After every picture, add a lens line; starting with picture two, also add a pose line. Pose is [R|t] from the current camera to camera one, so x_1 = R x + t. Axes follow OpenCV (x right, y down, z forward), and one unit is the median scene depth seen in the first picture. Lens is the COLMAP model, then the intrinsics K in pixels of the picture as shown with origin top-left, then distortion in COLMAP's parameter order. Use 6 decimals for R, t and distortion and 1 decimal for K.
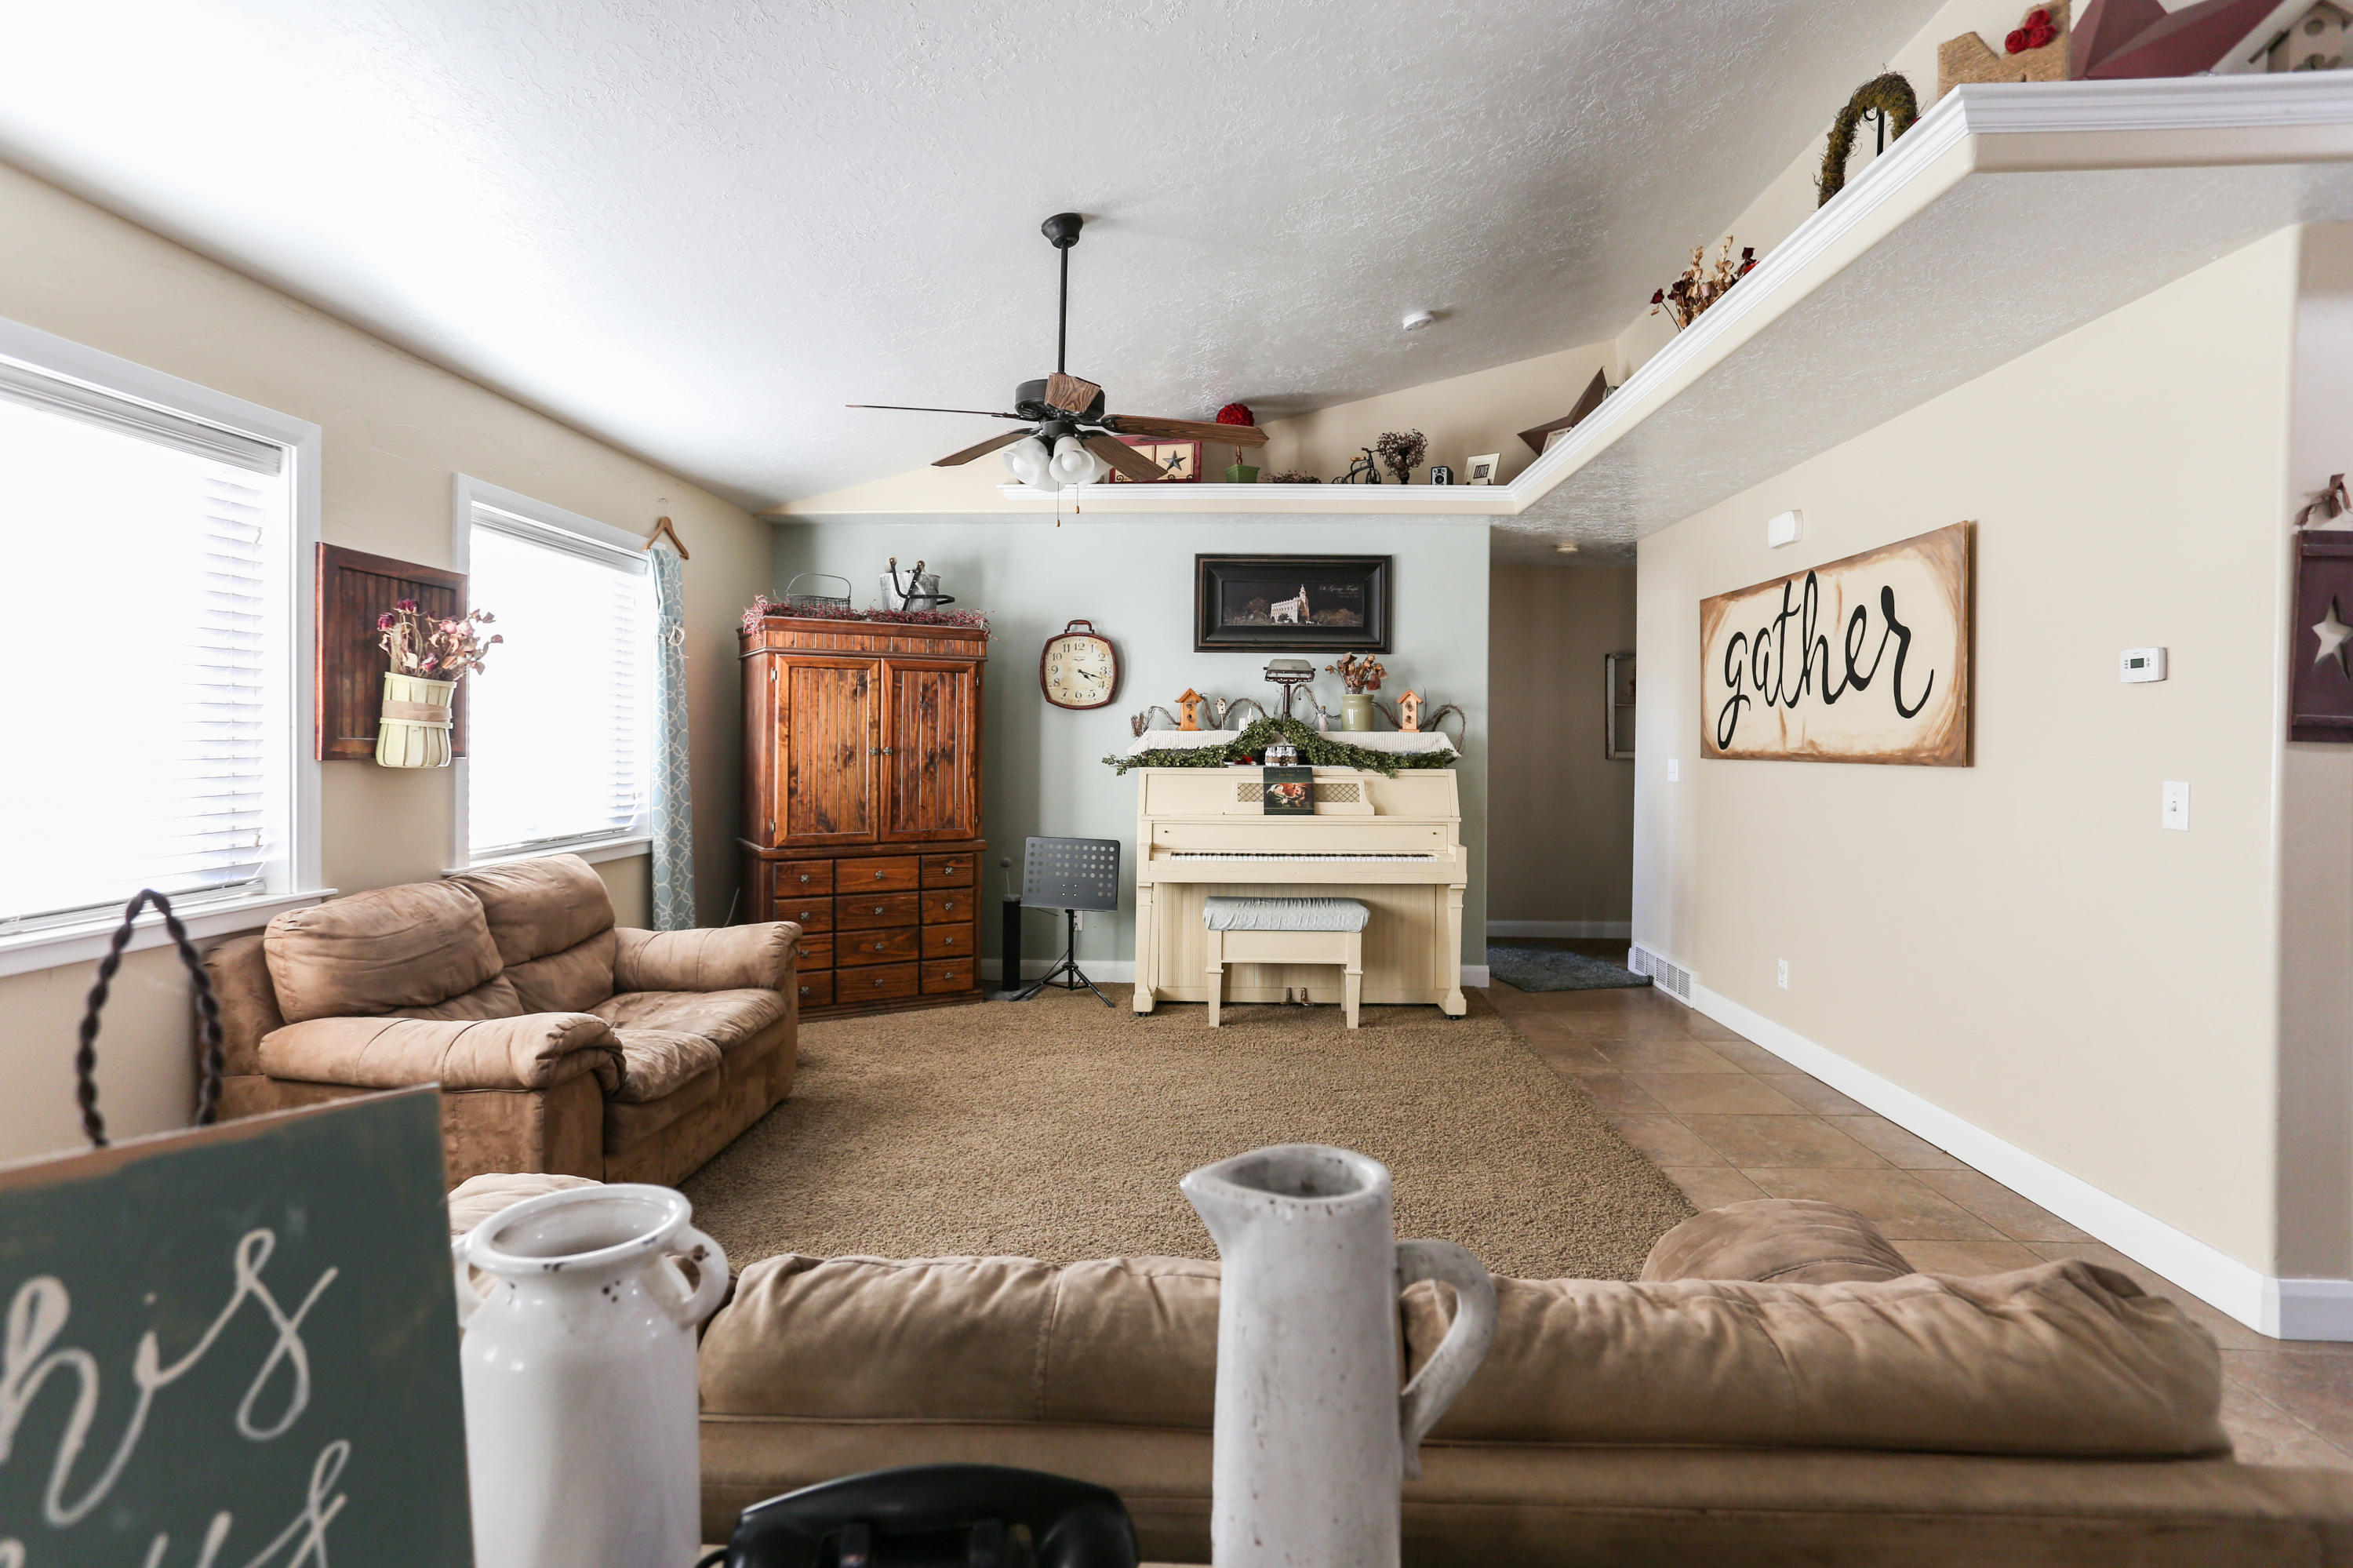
lens RADIAL K [[1184.8, 0, 1194.8], [0, 1184.8, 745.0], [0, 0, 1]] dist [-0.021233, 0.011527]
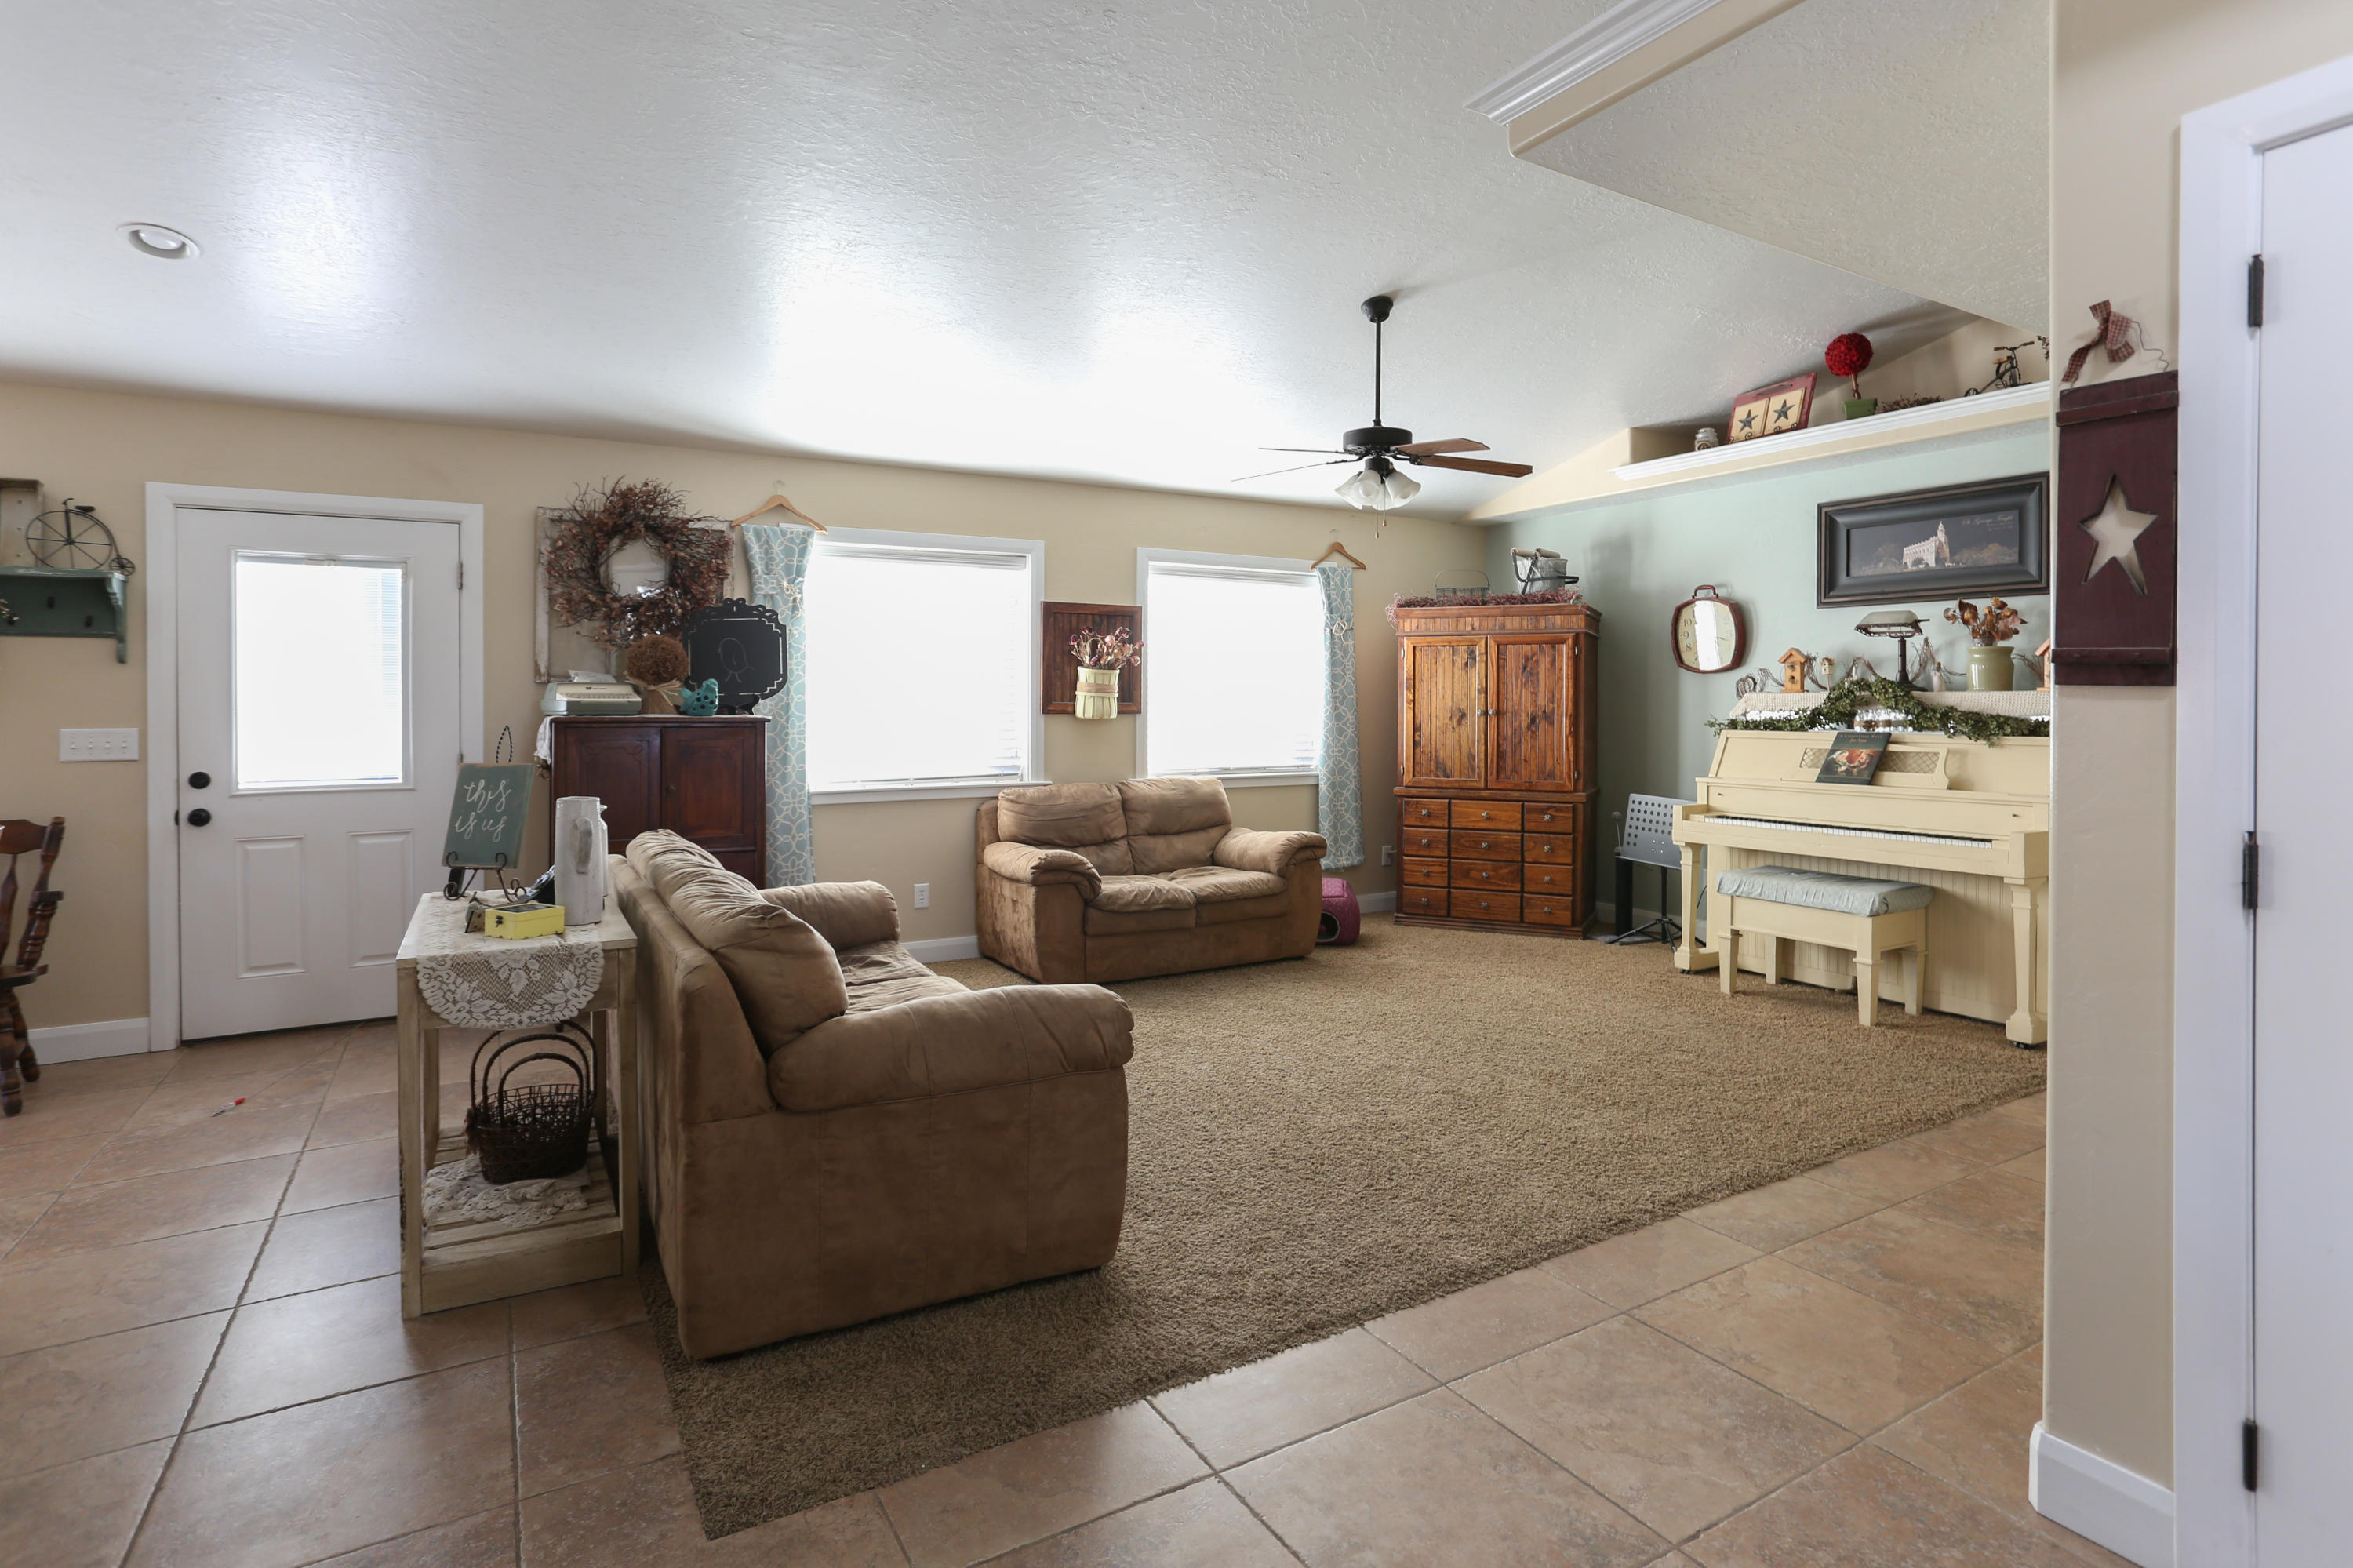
lens RADIAL K [[1184.8, 0, 1138.8], [0, 1184.8, 701.5], [0, 0, 1]] dist [-0.021233, 0.011527]
pose [[0.523516, -0.007359, -0.851984, 0.580833], [-0.003361, 0.999937, -0.010702, 0.007790], [0.852009, 0.008466, 0.523459, 0.066560]]
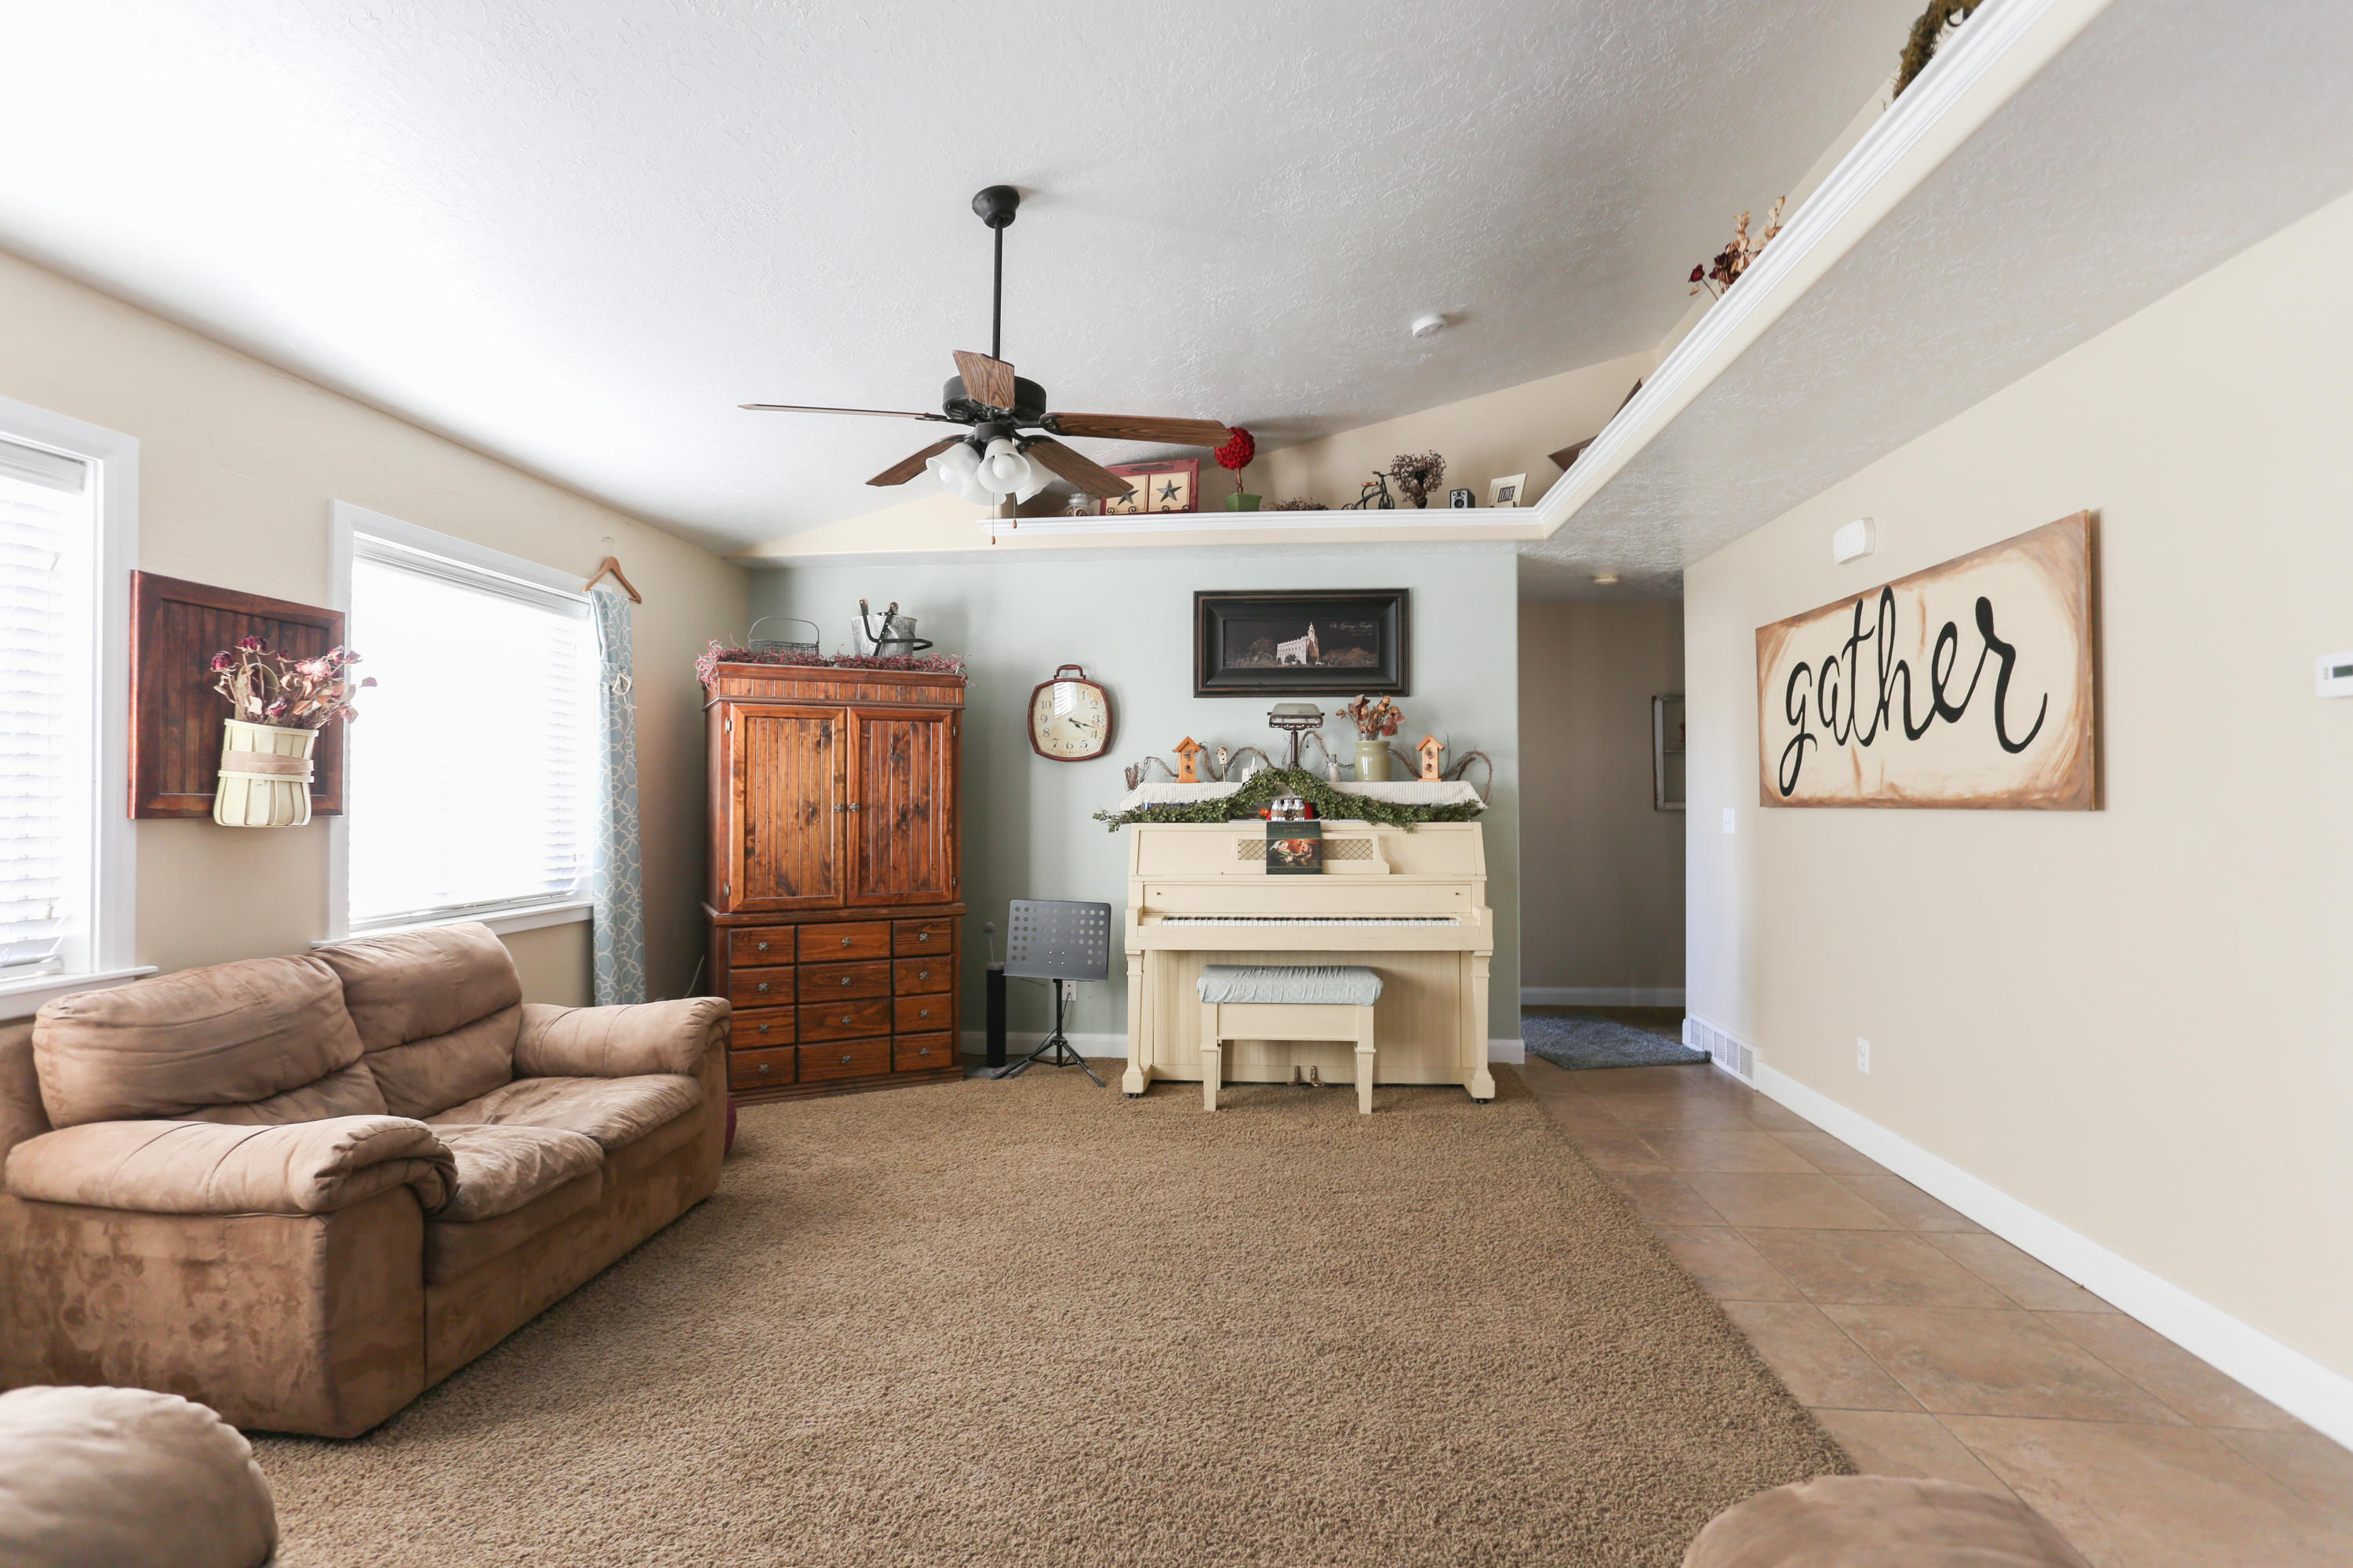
lens RADIAL K [[1184.8, 0, 1175.8], [0, 1184.8, 775.8], [0, 0, 1]] dist [-0.021233, 0.011527]
pose [[0.998343, -0.010558, -0.056566, 0.042708], [0.009224, 0.999674, -0.023795, 0.004940], [0.056799, 0.023234, 0.998115, 0.095445]]
